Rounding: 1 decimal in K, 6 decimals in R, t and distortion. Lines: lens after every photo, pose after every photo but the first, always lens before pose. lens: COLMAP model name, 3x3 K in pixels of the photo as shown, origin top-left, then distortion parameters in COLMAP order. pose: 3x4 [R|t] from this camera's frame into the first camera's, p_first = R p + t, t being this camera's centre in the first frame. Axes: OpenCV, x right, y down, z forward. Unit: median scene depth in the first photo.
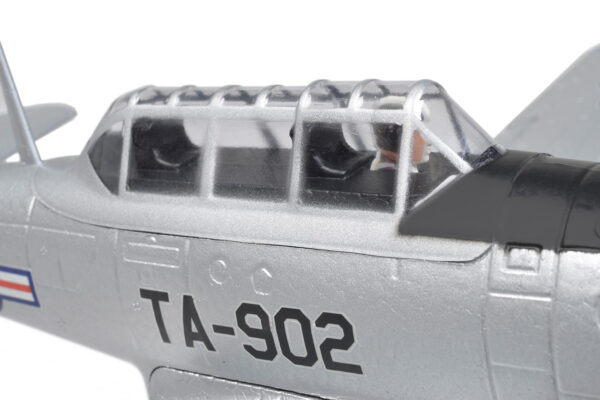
lens RADIAL K [[1047.1, 0, 303.1], [0, 1047.1, 199.7], [0, 0, 1]] dist [0.046662, 0.000000]
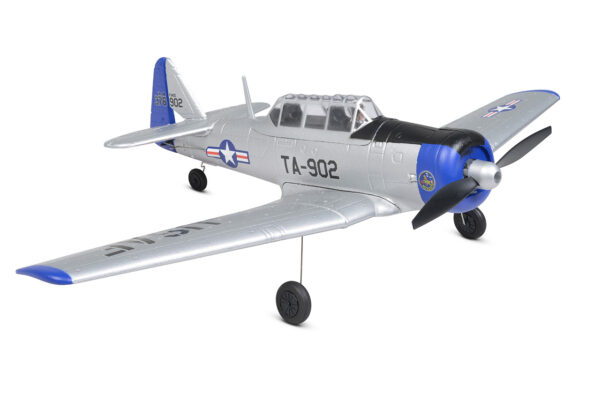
lens RADIAL K [[1047.1, 0, 298.6], [0, 1047.1, 200.7], [0, 0, 1]] dist [0.046662, 0.000000]
pose [[0.979027, 0.078371, -0.188053, 0.547375], [-0.082527, 0.996485, -0.014361, 0.280614], [0.186266, 0.029579, 0.982054, -2.289540]]
